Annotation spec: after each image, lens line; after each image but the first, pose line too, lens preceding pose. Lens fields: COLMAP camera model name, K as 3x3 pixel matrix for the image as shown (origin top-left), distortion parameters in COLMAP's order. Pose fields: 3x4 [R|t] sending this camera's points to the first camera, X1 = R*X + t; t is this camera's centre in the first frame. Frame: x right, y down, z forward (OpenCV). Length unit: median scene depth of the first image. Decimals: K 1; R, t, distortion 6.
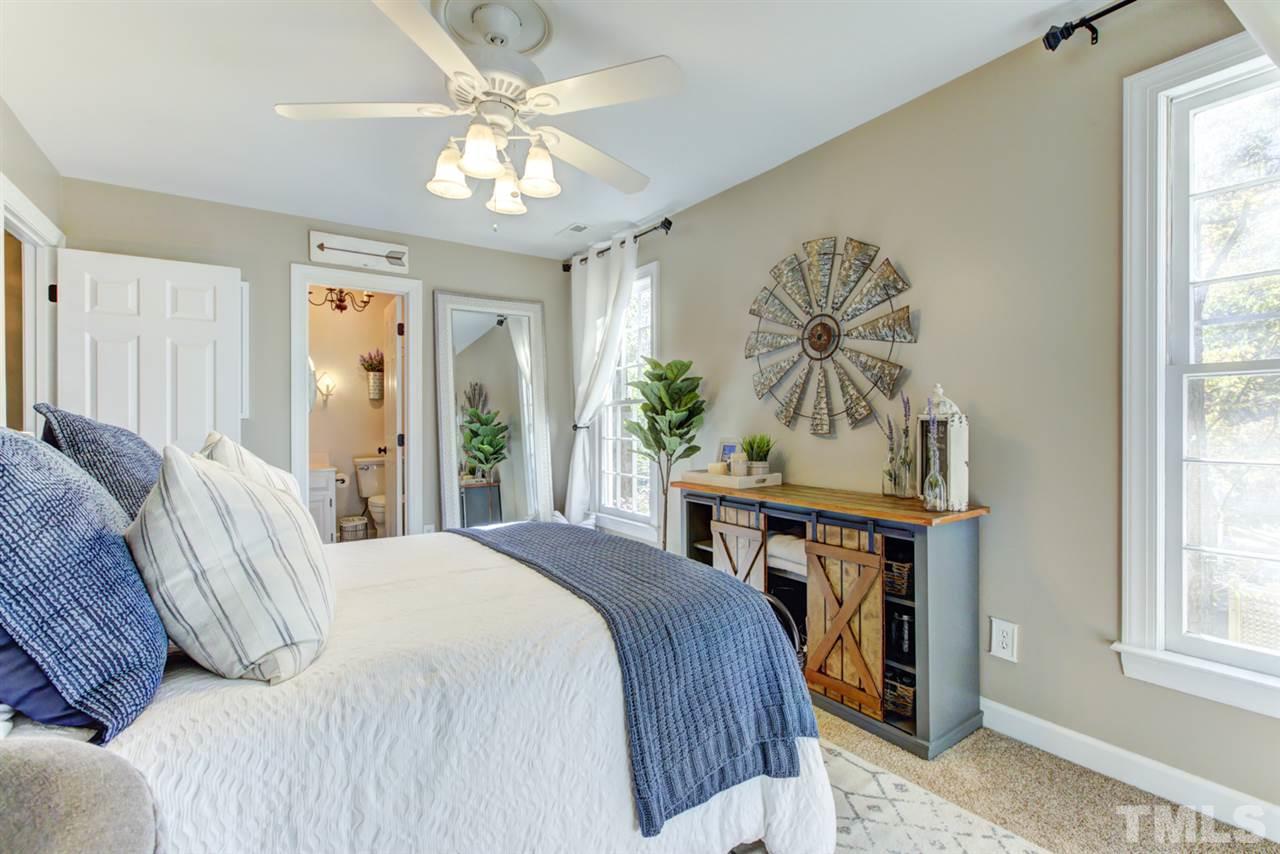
lens RADIAL K [[580.5, 0, 639.1], [0, 580.5, 430.3], [0, 0, 1]] dist [-0.000592, 0.000792]
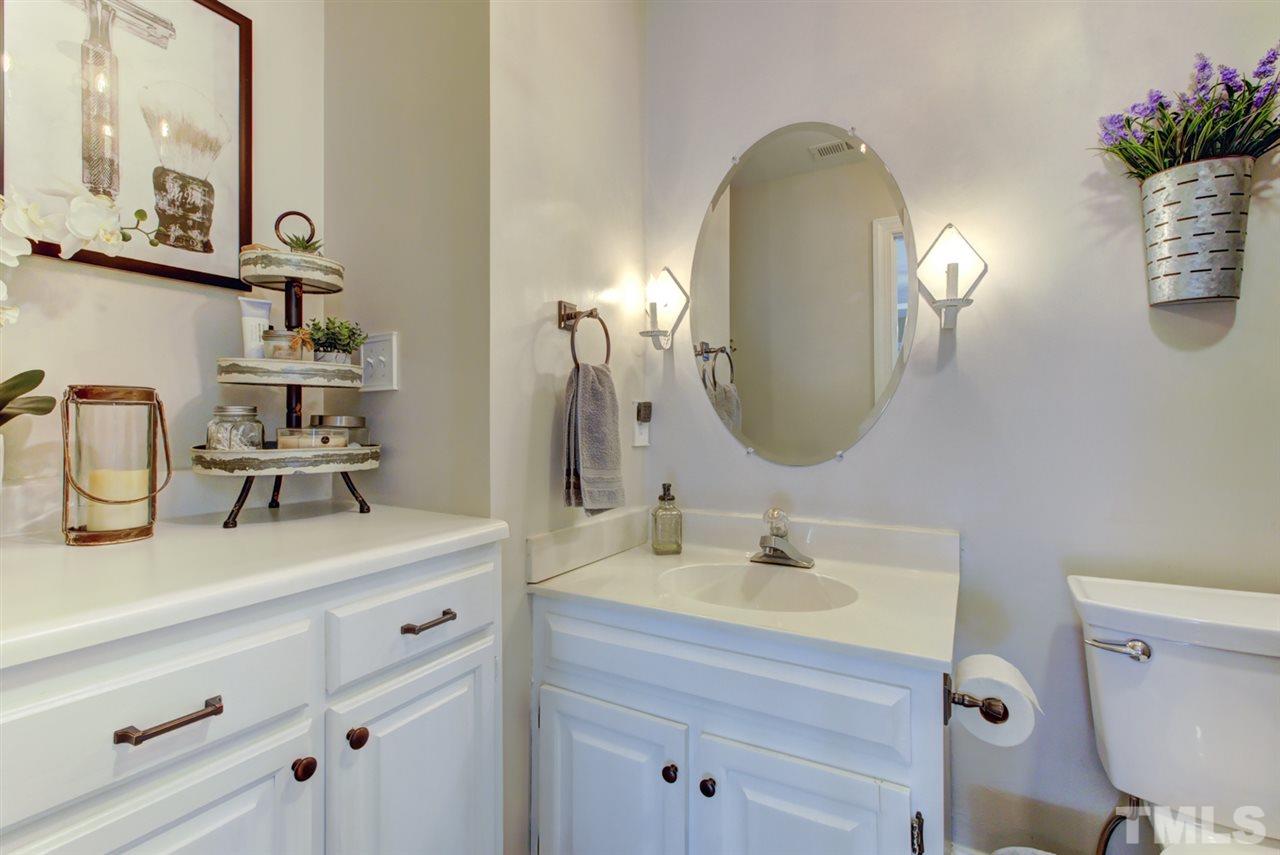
lens RADIAL K [[580.5, 0, 639.1], [0, 580.5, 430.8], [0, 0, 1]] dist [-0.000592, 0.000792]
pose [[0.443345, 0.005813, -0.896332, -0.295362], [-0.006629, 0.999973, 0.003207, -0.005501], [0.896326, 0.004520, 0.443372, 0.609468]]
